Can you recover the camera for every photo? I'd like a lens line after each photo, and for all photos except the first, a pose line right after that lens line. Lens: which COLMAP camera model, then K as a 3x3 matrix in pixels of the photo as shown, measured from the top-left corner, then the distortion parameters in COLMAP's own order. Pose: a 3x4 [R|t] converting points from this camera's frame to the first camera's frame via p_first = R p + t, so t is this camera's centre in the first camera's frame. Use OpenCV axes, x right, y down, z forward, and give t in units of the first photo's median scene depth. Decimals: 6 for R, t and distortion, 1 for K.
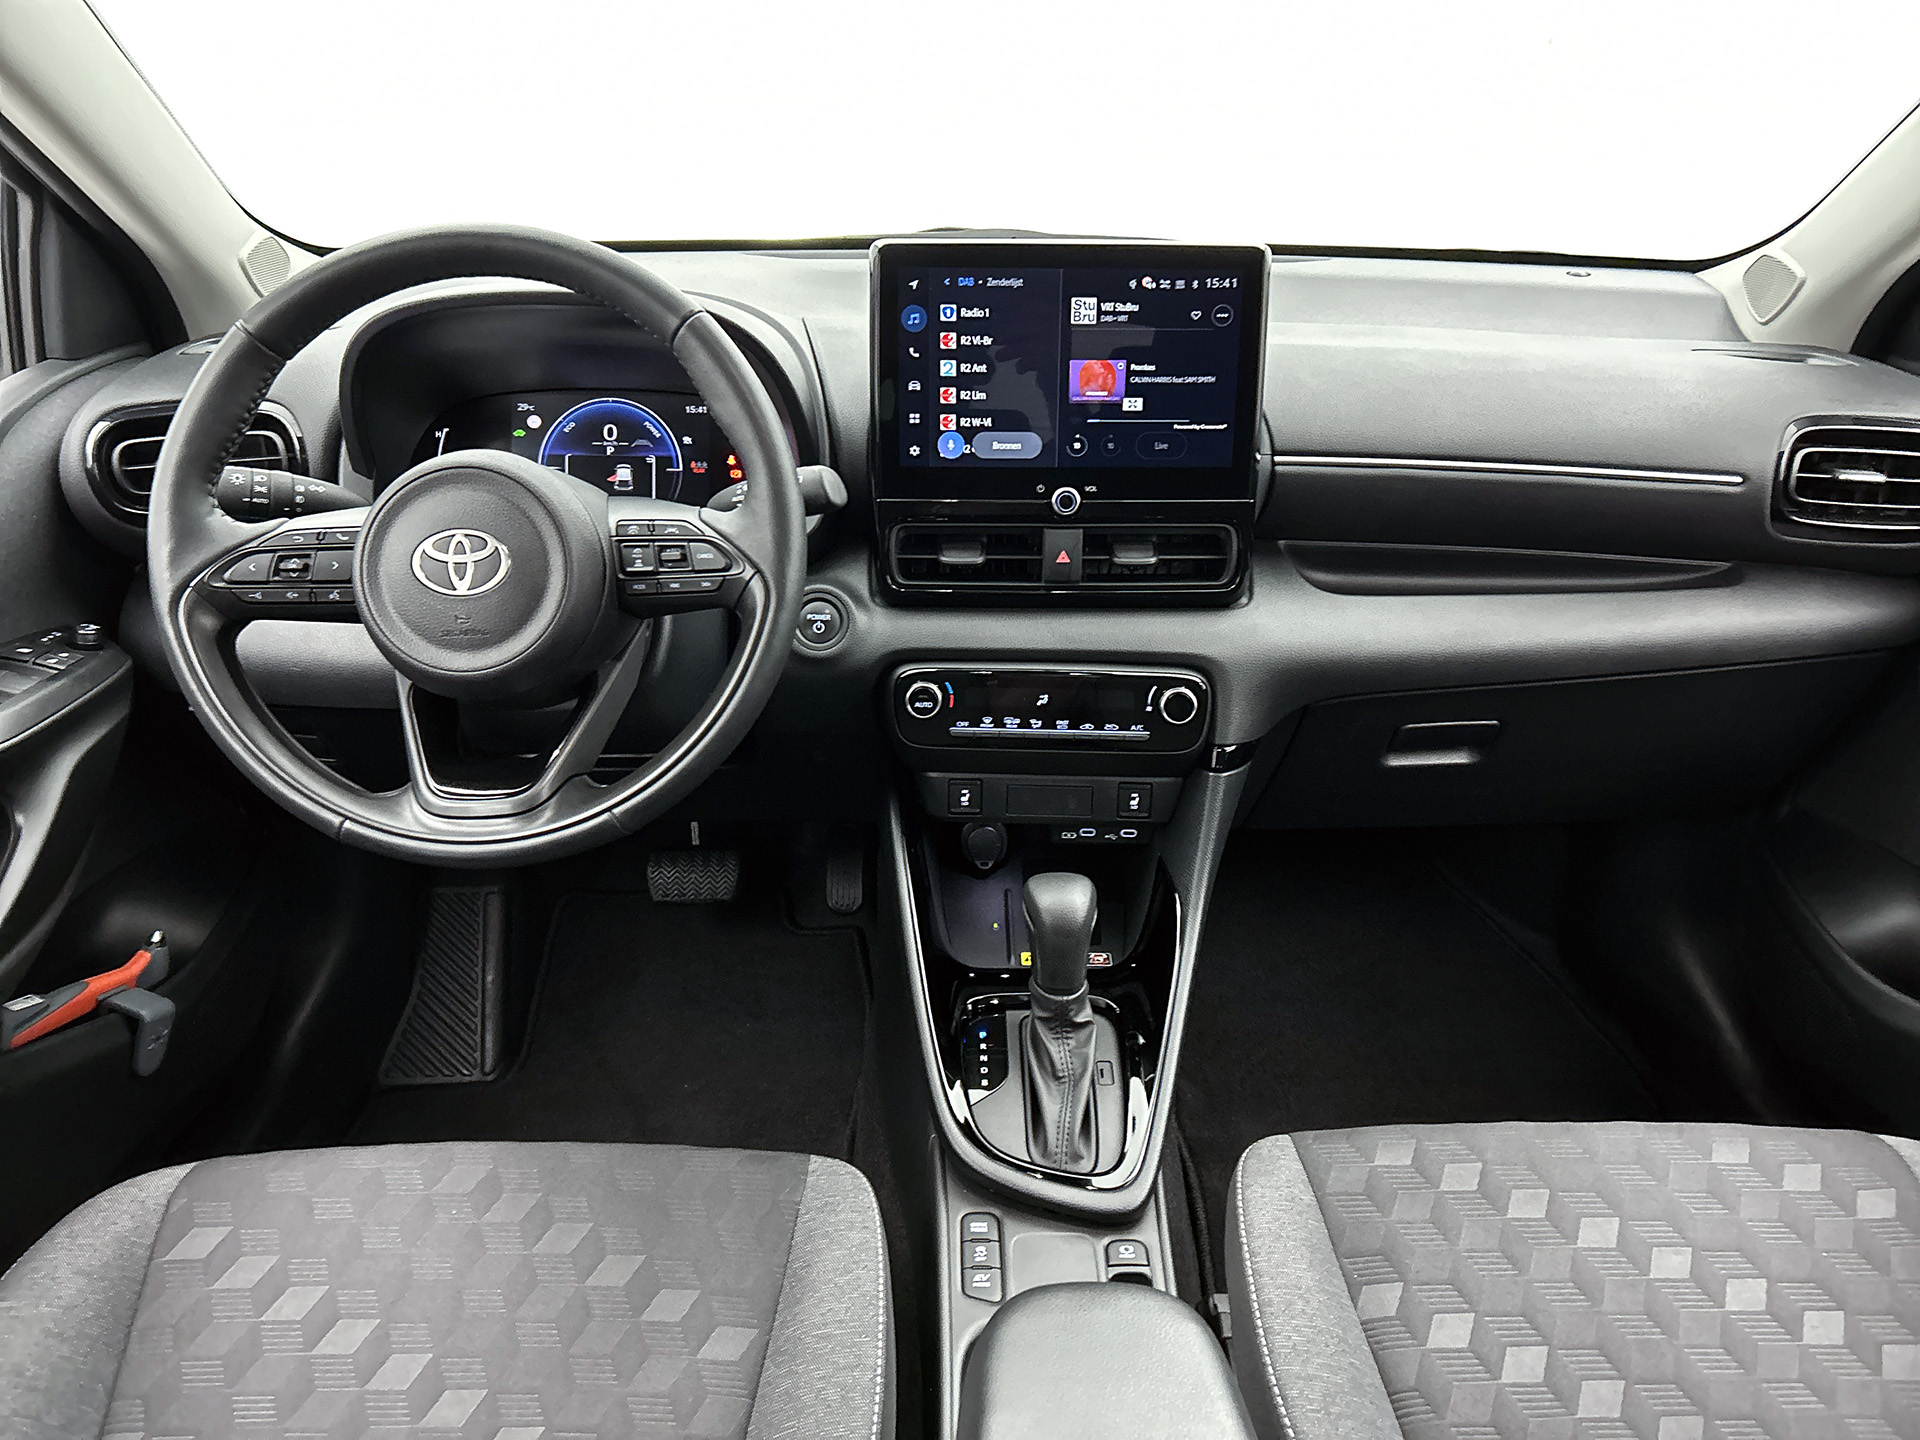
lens RADIAL K [[1451.3, 0, 967.9], [0, 1451.3, 724.1], [0, 0, 1]] dist [0.031939, -0.026010]
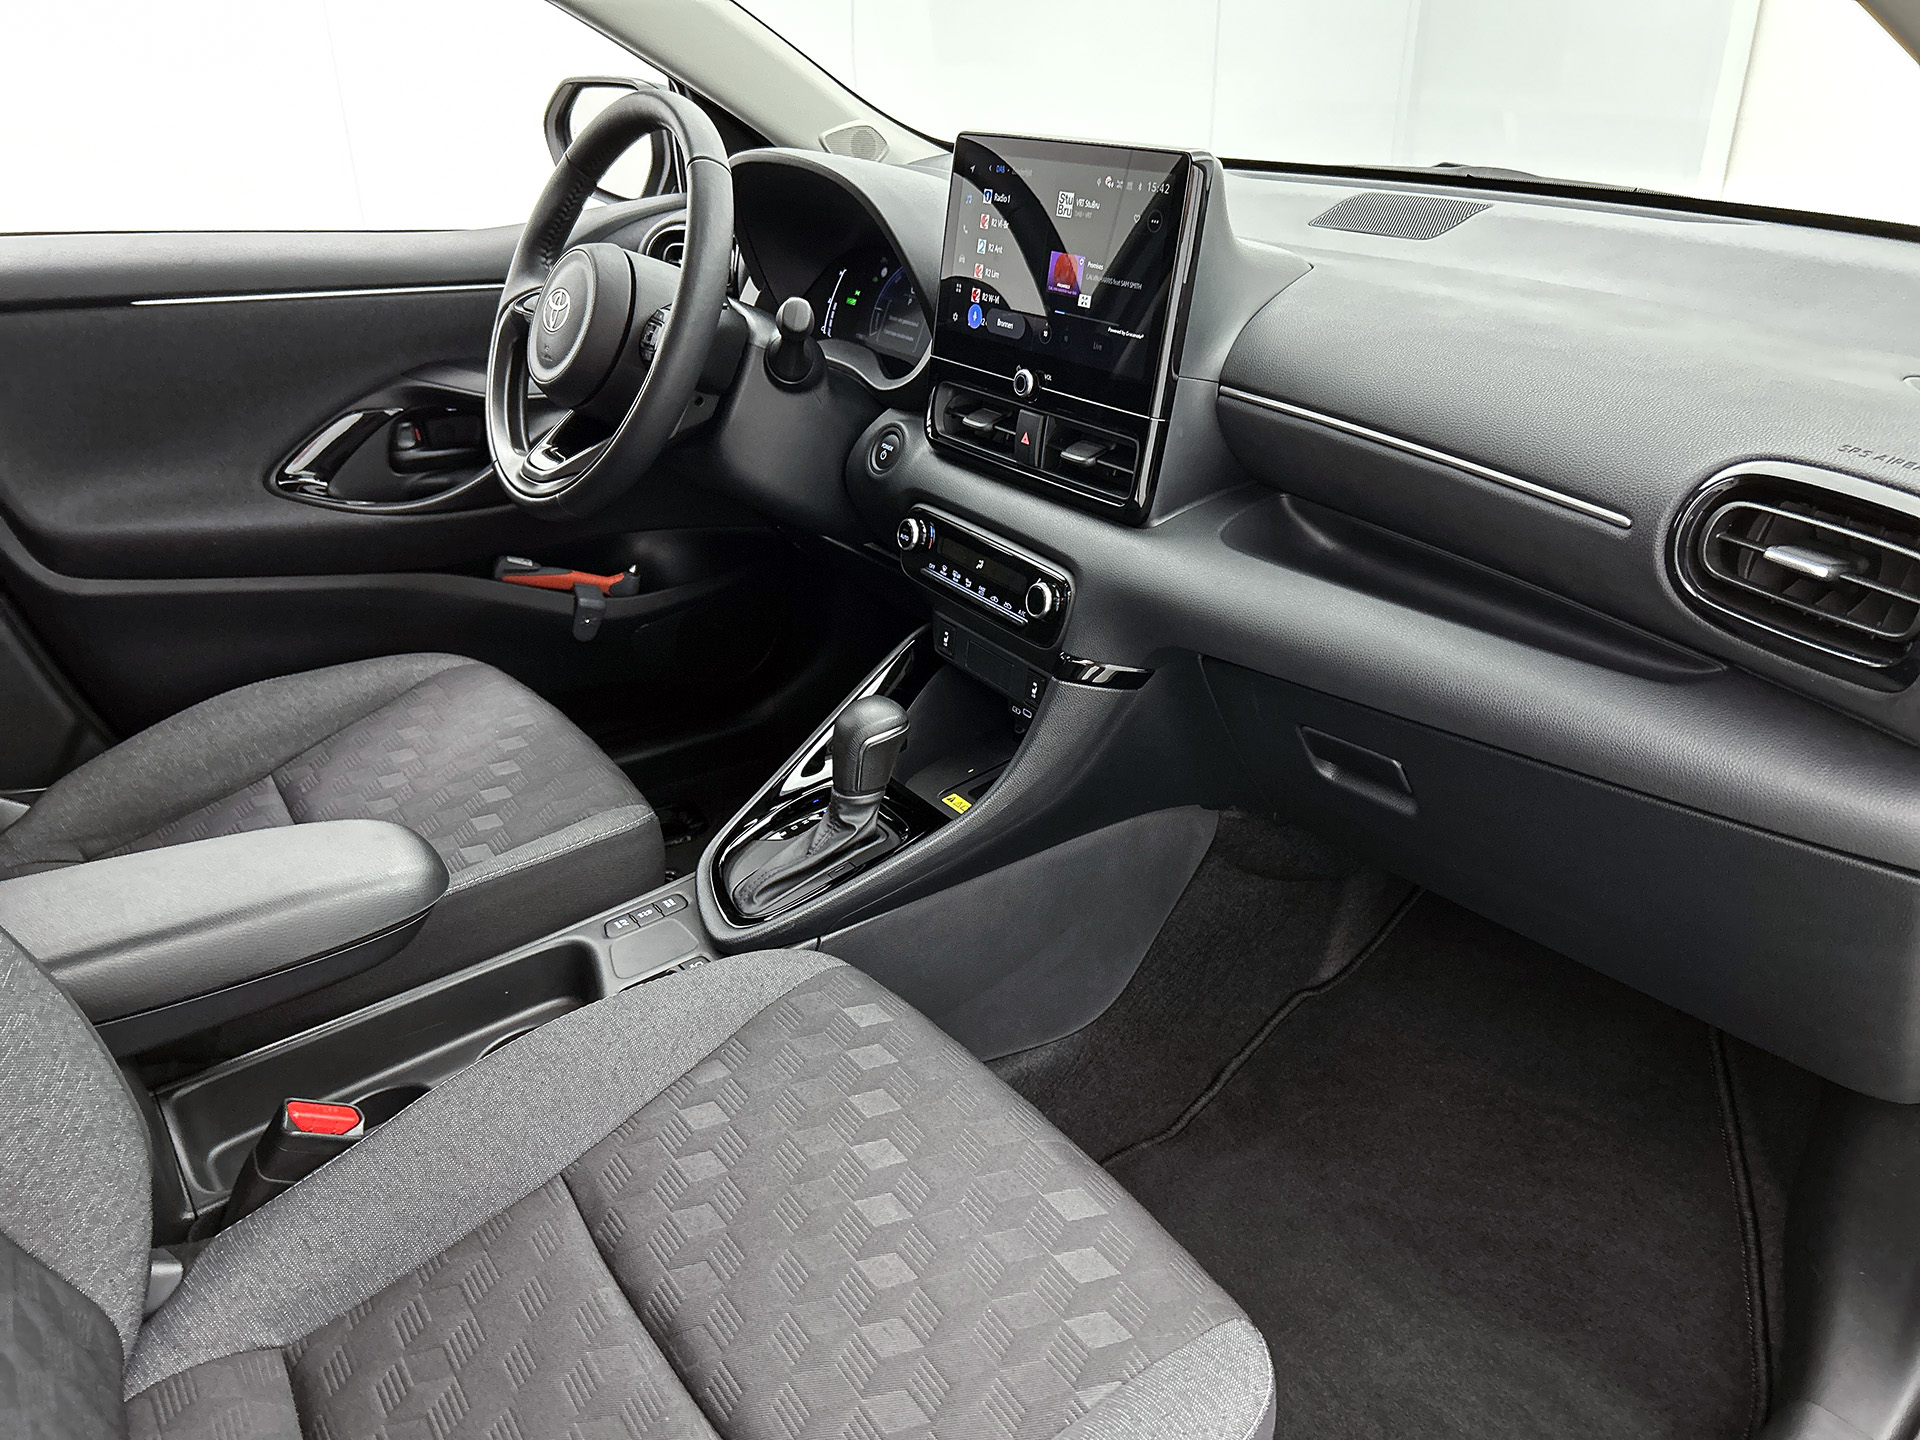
lens RADIAL K [[1451.3, 0, 947.6], [0, 1451.3, 735.1], [0, 0, 1]] dist [0.031939, -0.026010]
pose [[0.571259, 0.351351, -0.741766, 0.925315], [-0.335950, 0.924664, 0.179257, -0.088702], [0.748866, 0.146794, 0.646259, 0.308751]]
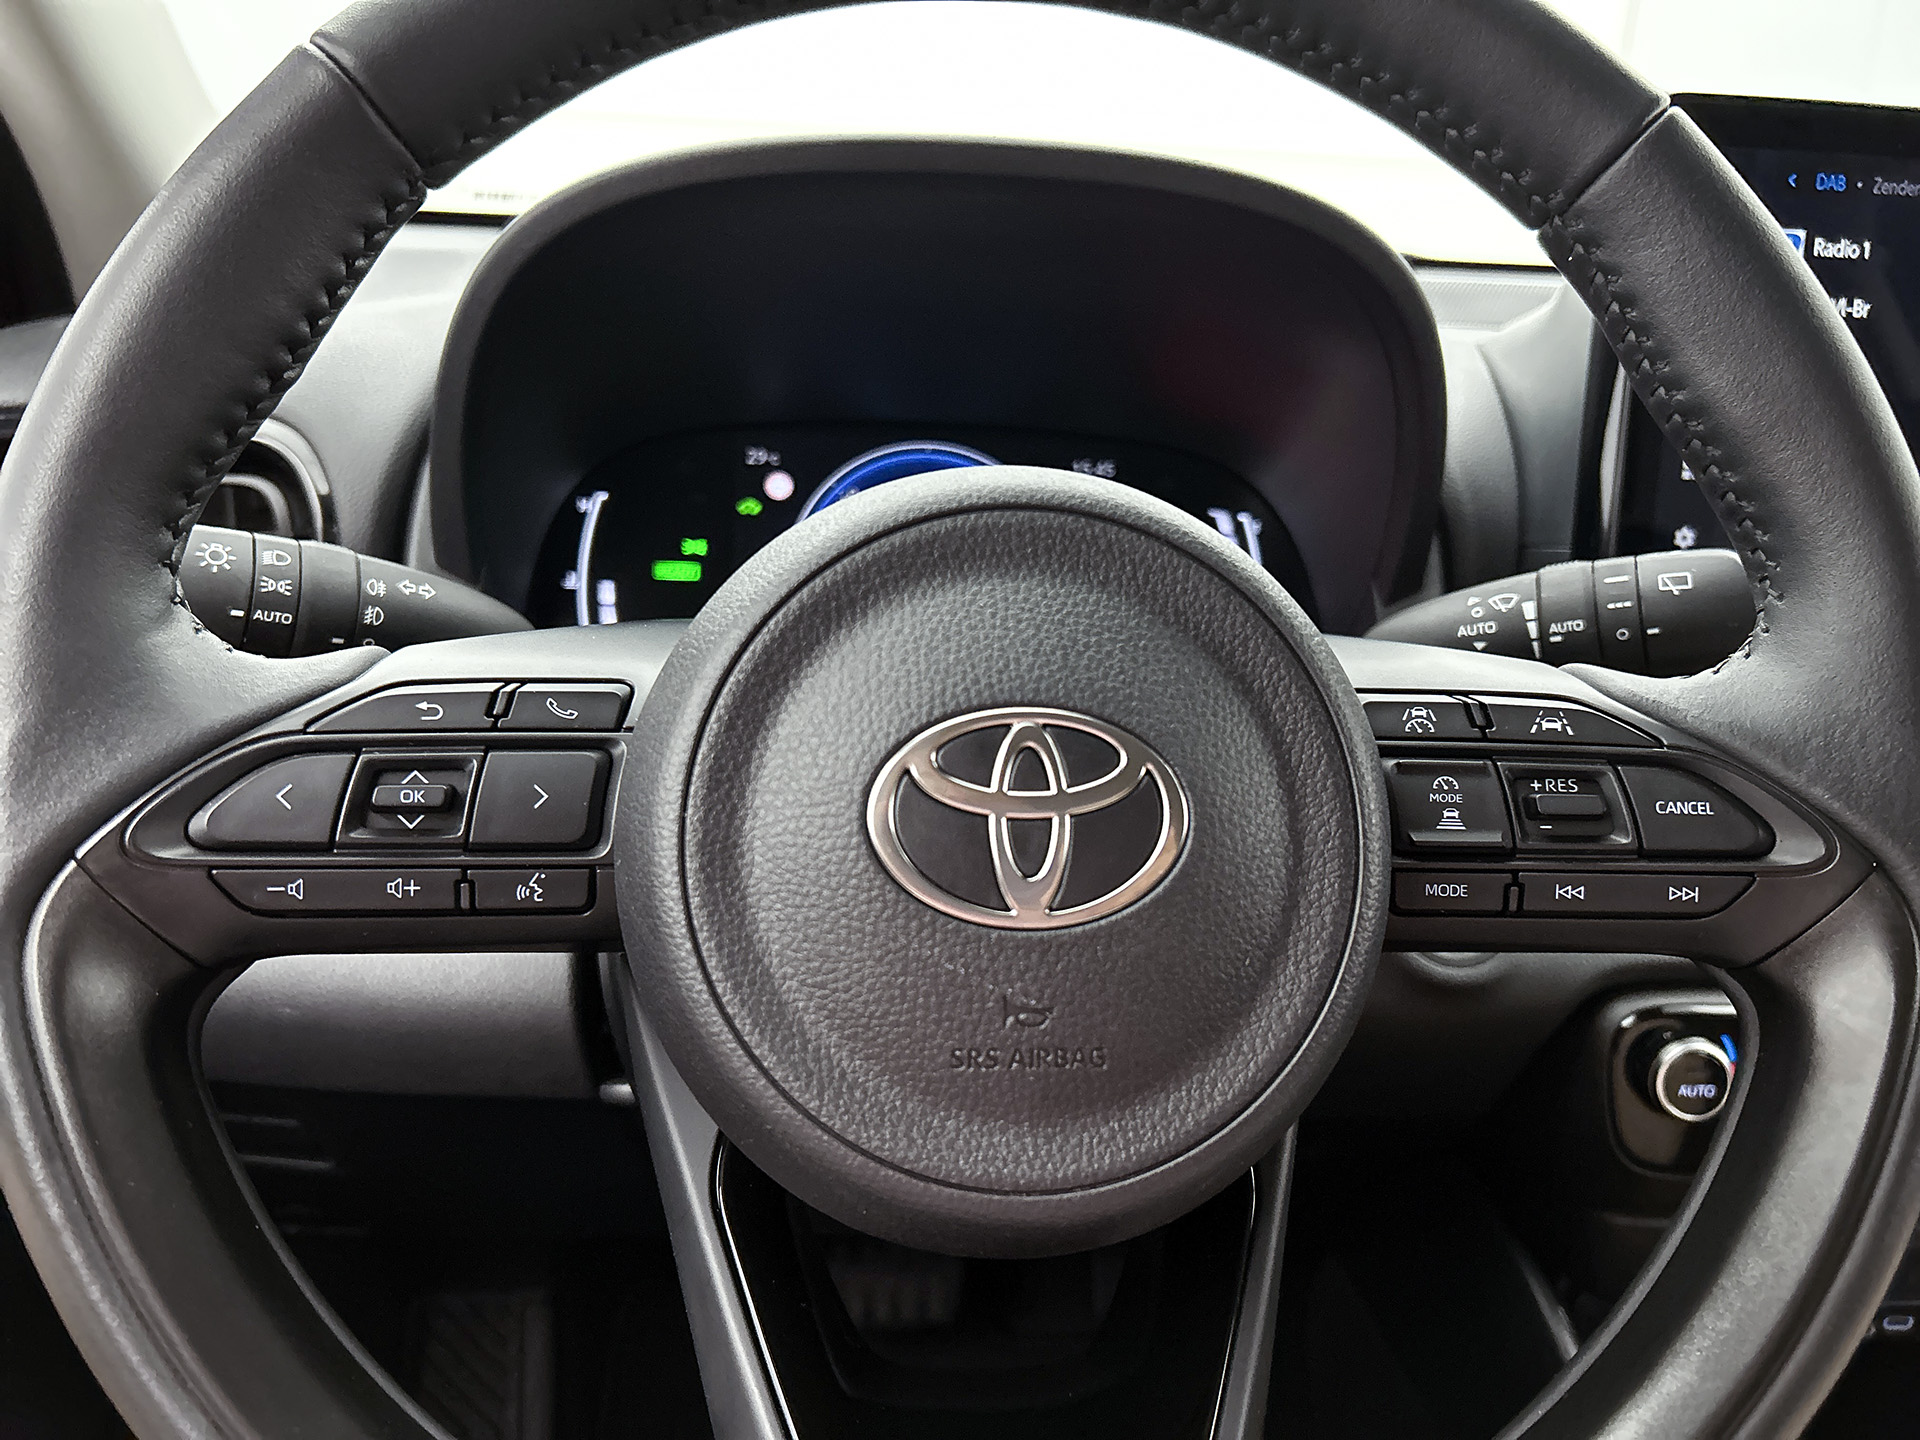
lens RADIAL K [[1451.3, 0, 923.3], [0, 1451.3, 693.3], [0, 0, 1]] dist [0.031939, -0.026010]
pose [[0.999010, 0.019364, 0.040051, -0.299186], [-0.013879, 0.991027, -0.132937, -0.073926], [-0.042266, 0.132250, 0.990315, 0.556123]]
